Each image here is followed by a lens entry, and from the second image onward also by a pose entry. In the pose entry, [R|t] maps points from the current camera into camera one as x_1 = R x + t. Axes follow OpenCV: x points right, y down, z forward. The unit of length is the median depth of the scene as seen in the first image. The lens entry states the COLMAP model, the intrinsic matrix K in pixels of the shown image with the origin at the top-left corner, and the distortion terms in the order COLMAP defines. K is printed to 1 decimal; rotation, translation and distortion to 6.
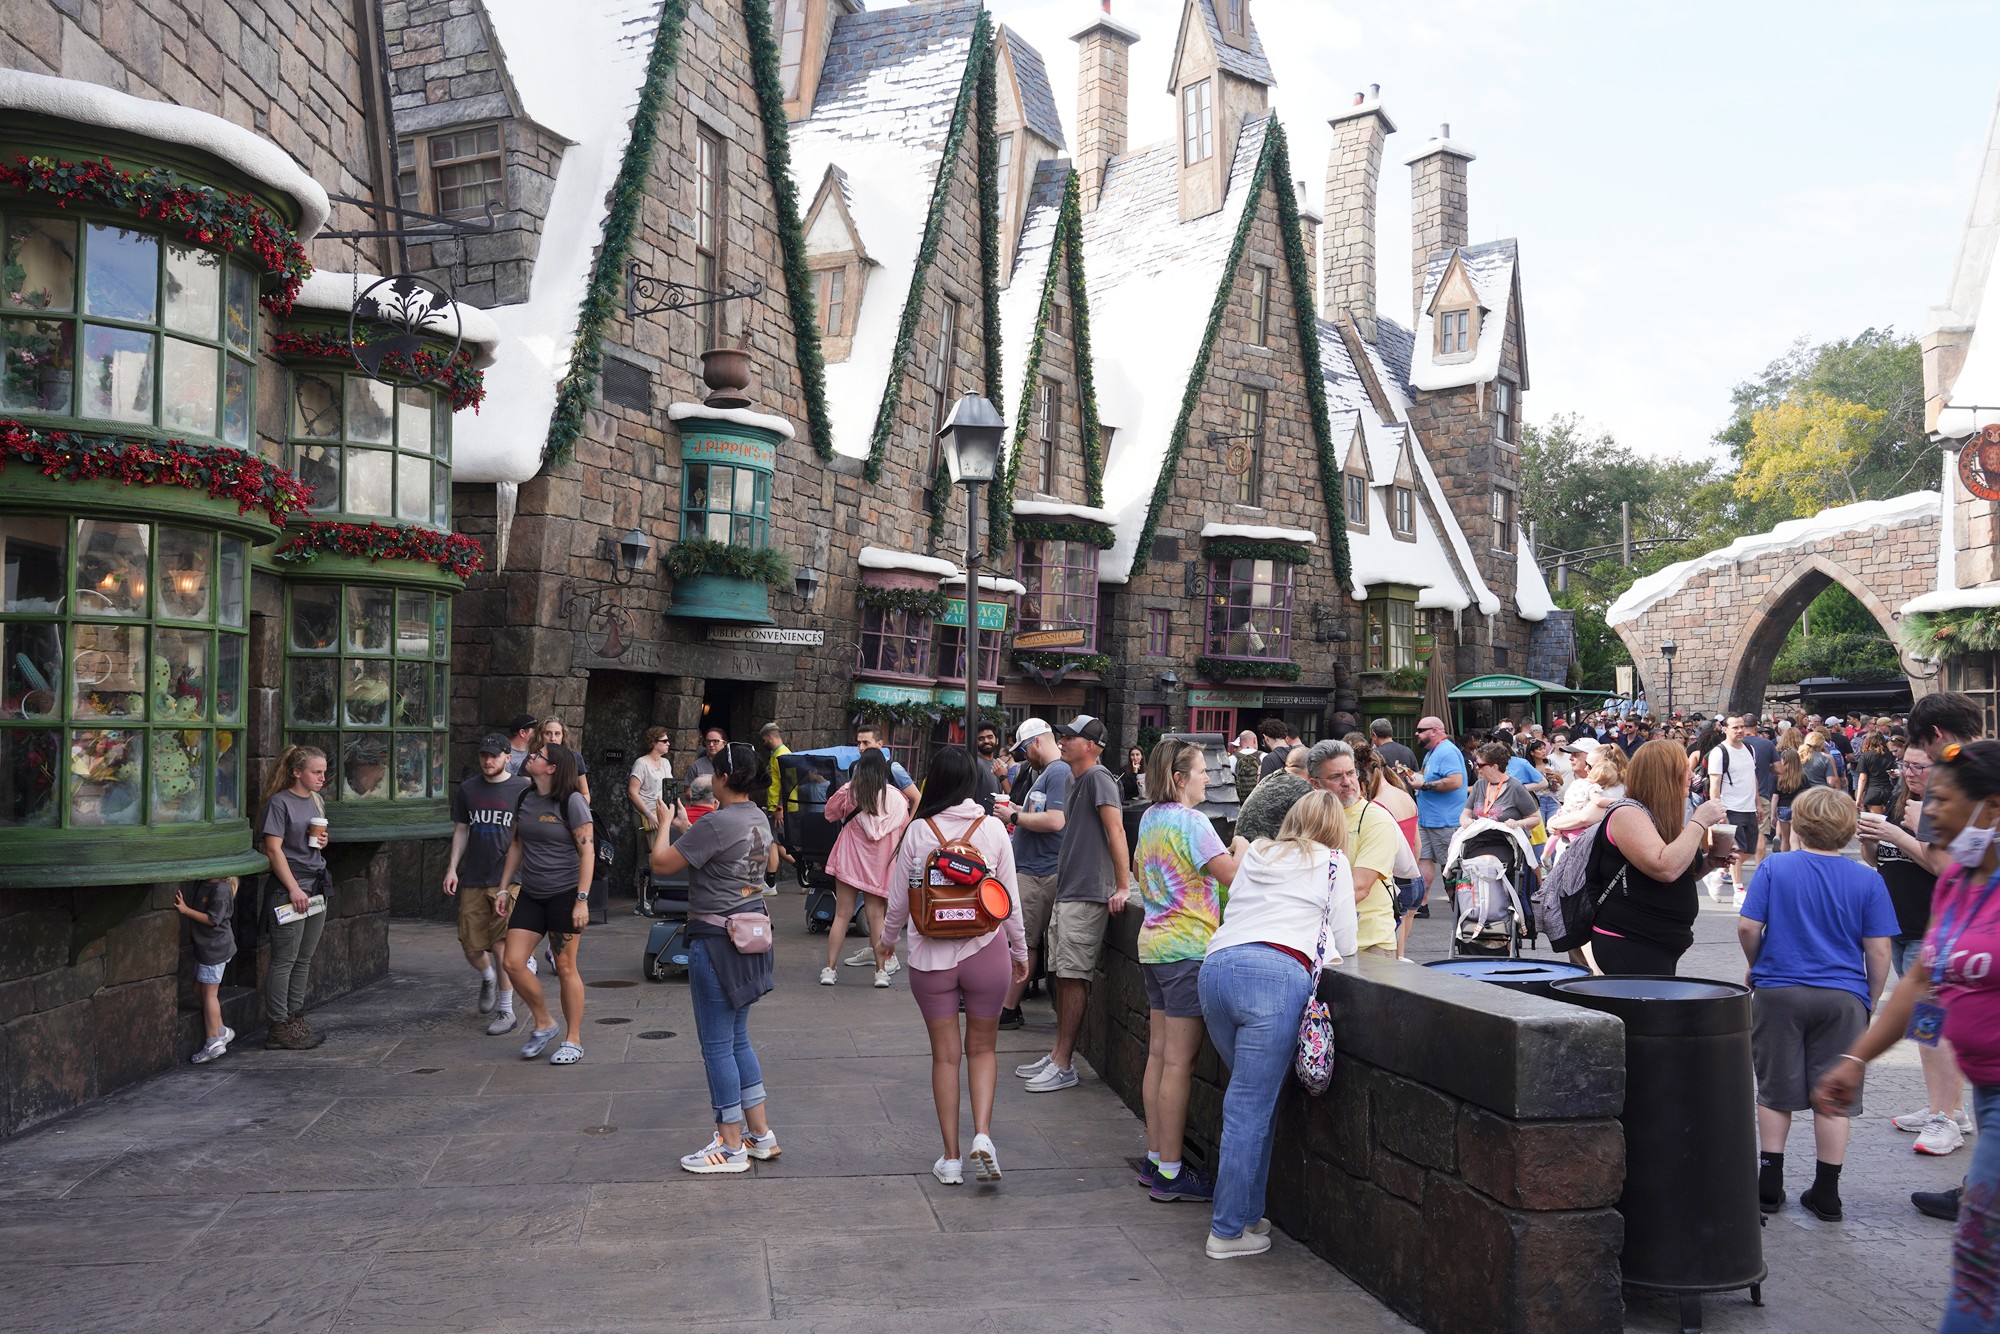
lens RADIAL K [[1574.7, 0, 1000.0], [0, 1574.7, 667.0], [0, 0, 1]] dist [-0.015945, 0.010178]
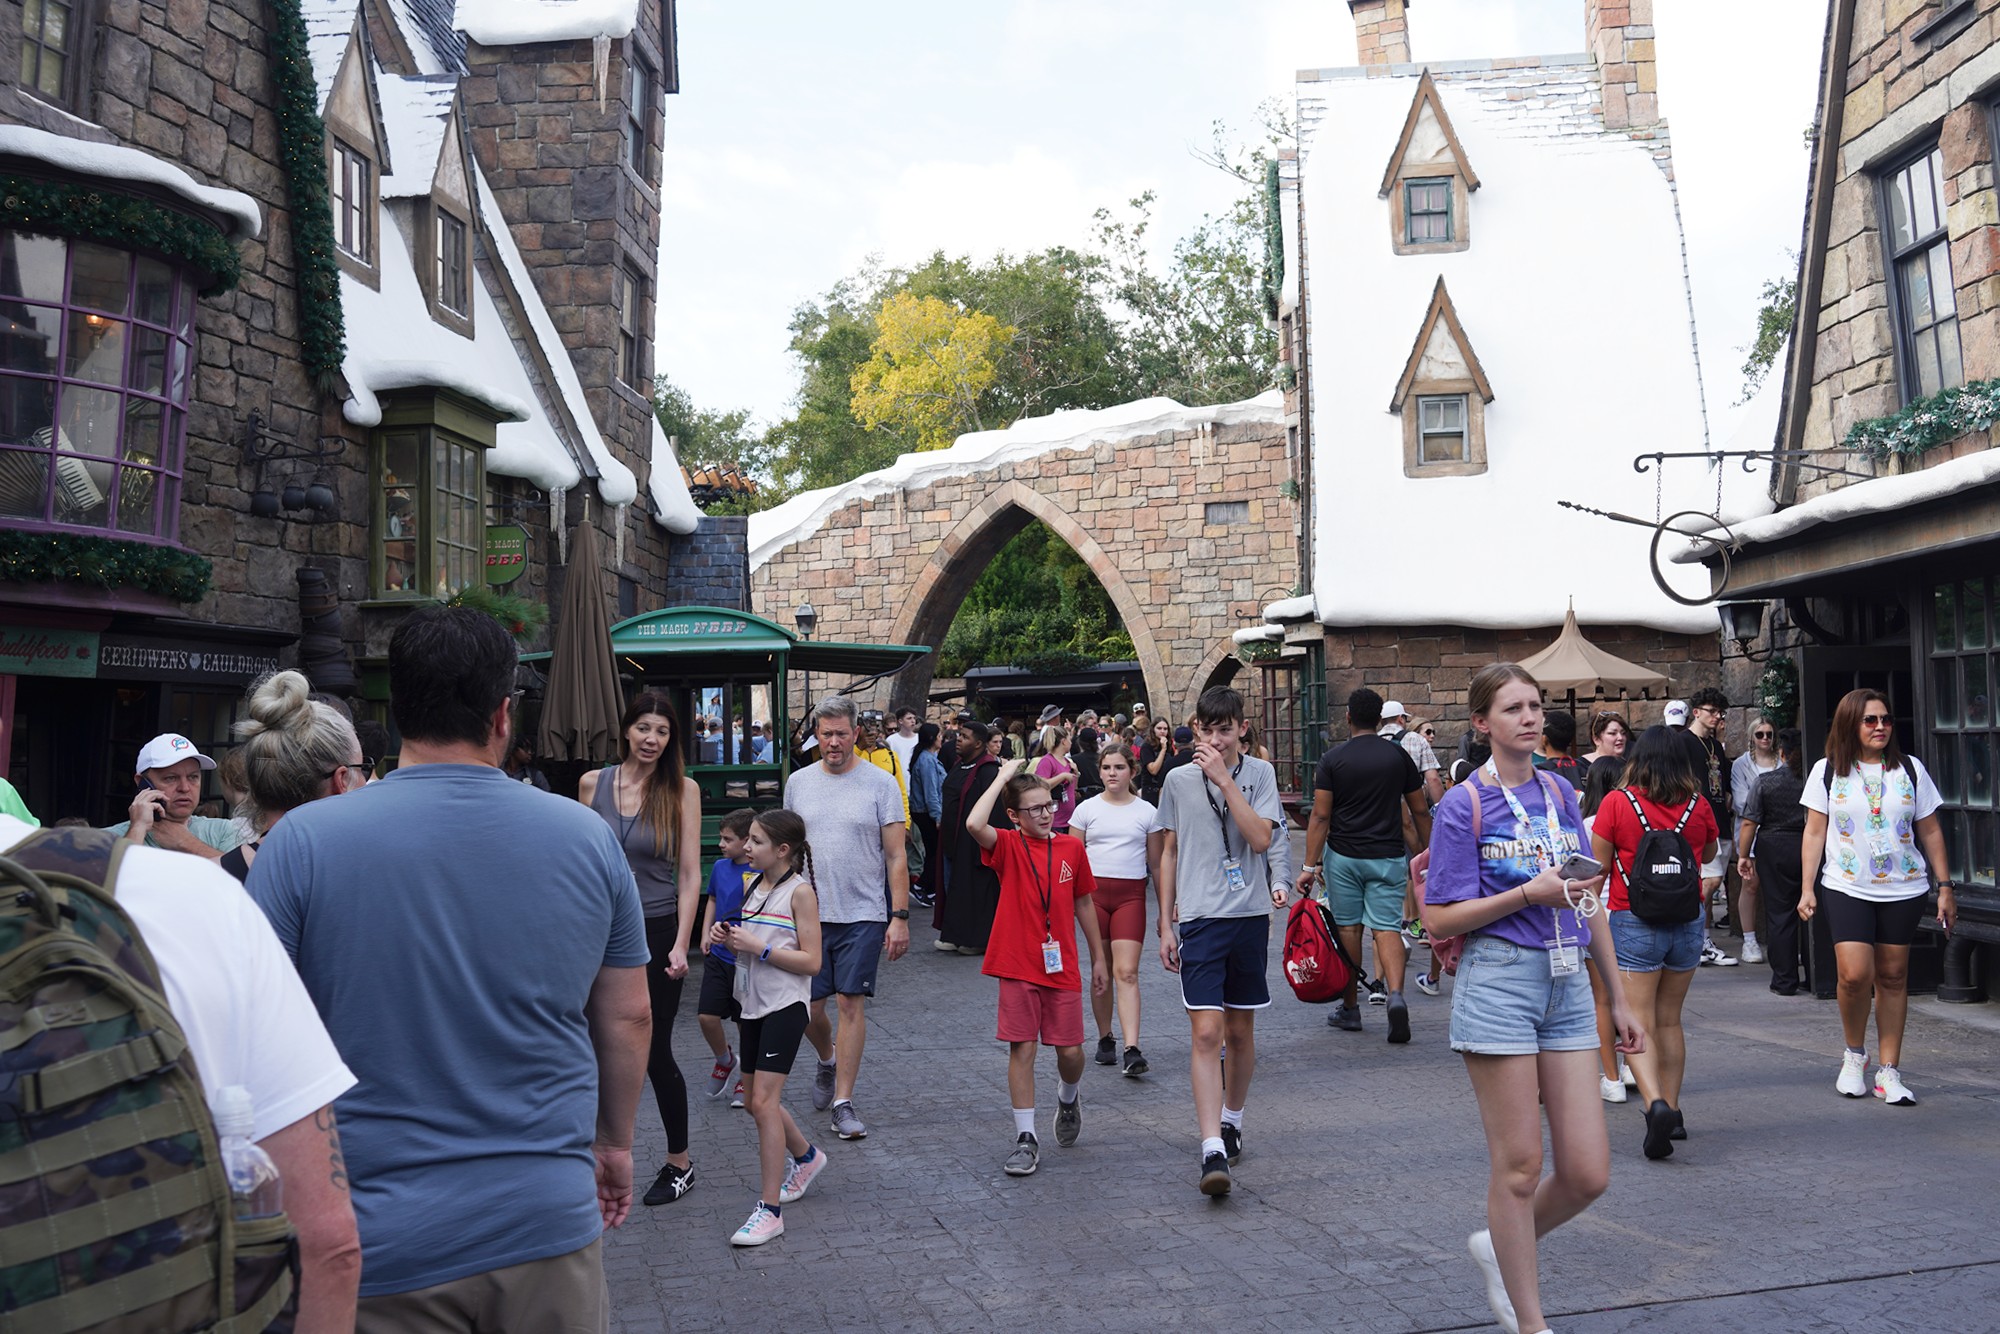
lens RADIAL K [[1819.6, 0, 1000.0], [0, 1819.6, 667.0], [0, 0, 1]] dist [-0.003397, 0.004207]
pose [[0.820515, 0.013999, 0.571453, 0.102091], [-0.009018, 0.999893, -0.011546, 0.027599], [-0.571554, 0.004320, 0.820553, 0.558885]]
